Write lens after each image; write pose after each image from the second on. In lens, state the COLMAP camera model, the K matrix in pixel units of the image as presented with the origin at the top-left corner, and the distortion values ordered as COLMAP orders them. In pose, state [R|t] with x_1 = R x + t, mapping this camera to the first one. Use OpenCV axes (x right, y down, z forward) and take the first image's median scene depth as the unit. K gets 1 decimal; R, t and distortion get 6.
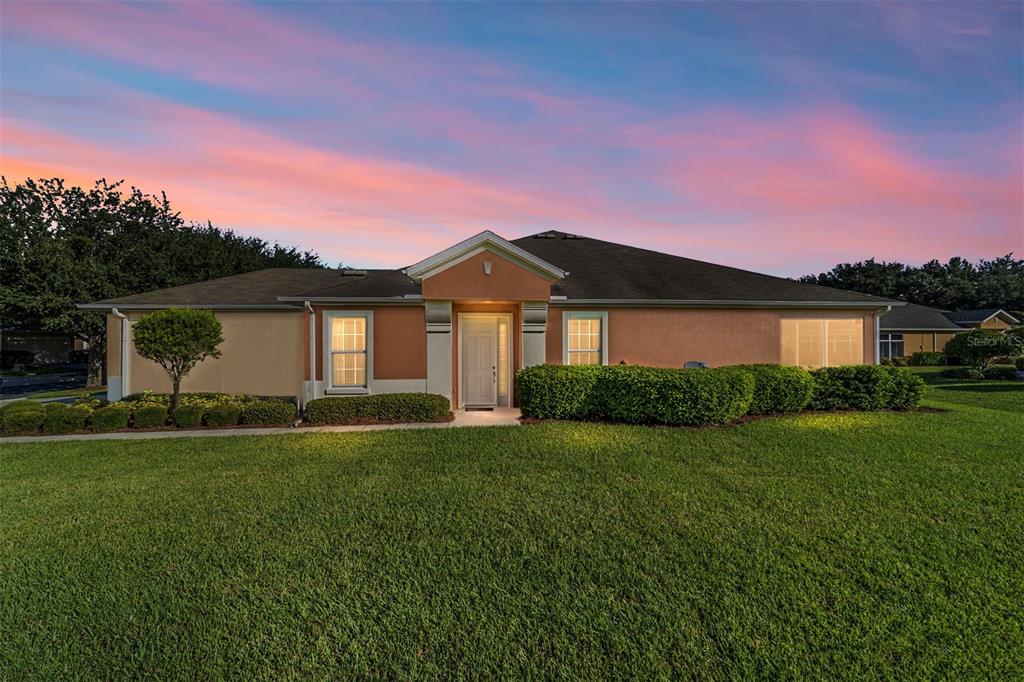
lens RADIAL K [[392.5, 0, 511.1], [0, 392.5, 339.4], [0, 0, 1]] dist [-0.022196, 0.009982]
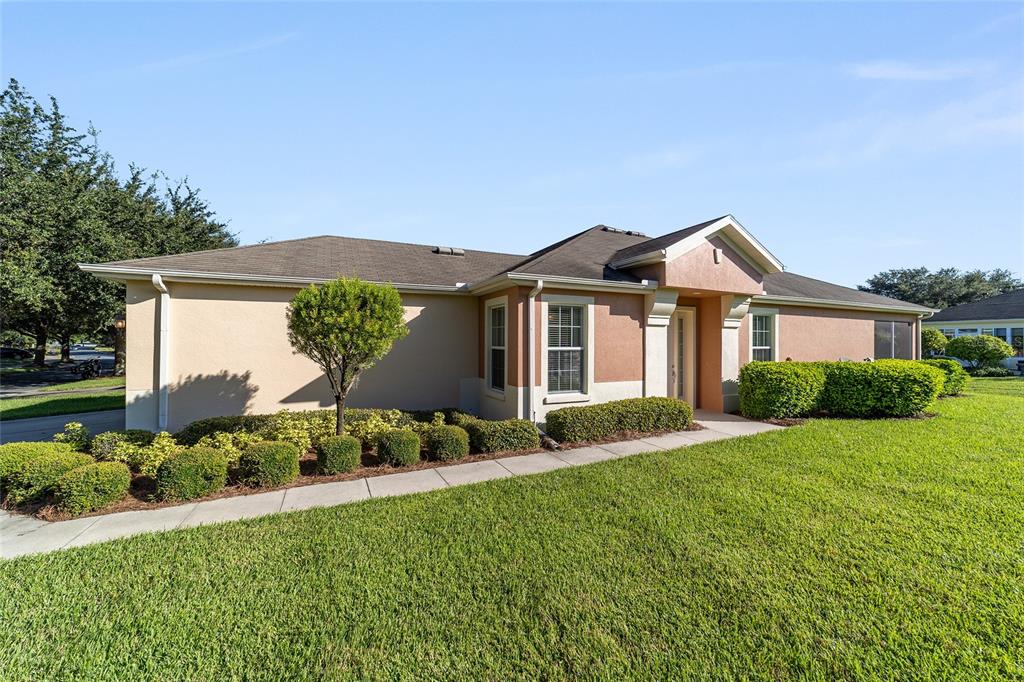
lens RADIAL K [[392.5, 0, 511.1], [0, 392.5, 339.4], [0, 0, 1]] dist [-0.022196, 0.009982]
pose [[0.945193, 0.009013, 0.326389, -0.746176], [-0.010323, 0.999944, 0.002283, 0.012533], [-0.326350, -0.005527, 0.945233, 0.280669]]
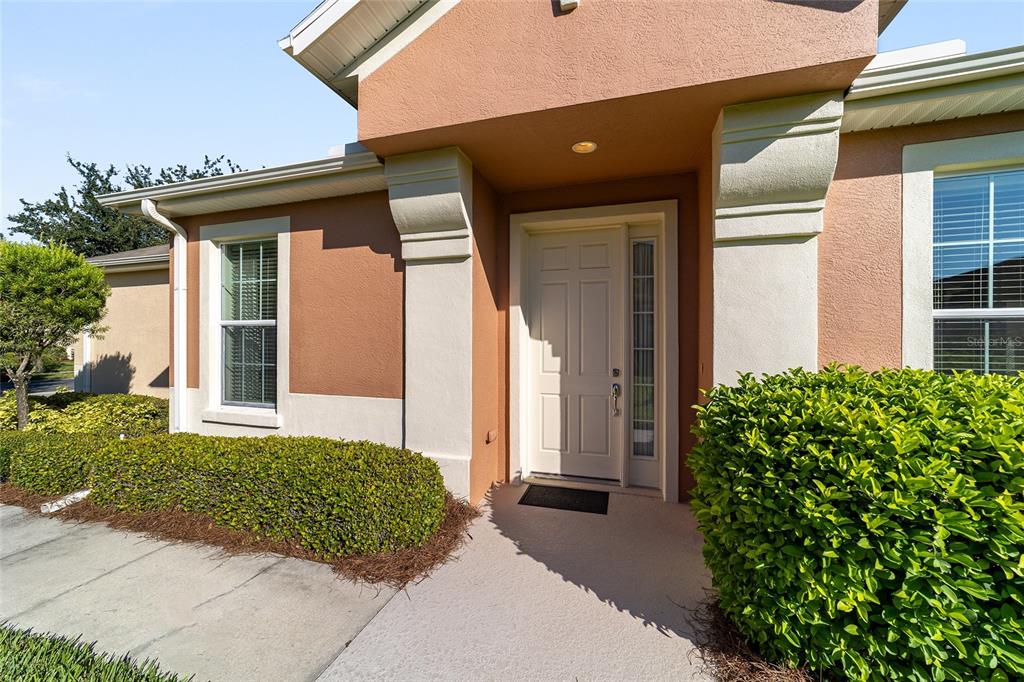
lens RADIAL K [[392.5, 0, 511.1], [0, 392.5, 339.4], [0, 0, 1]] dist [-0.022196, 0.009982]
pose [[0.926194, 0.004522, -0.377020, -0.000637], [-0.001684, 0.999968, 0.007859, 0.043743], [0.377043, -0.006644, 0.926172, 0.694444]]
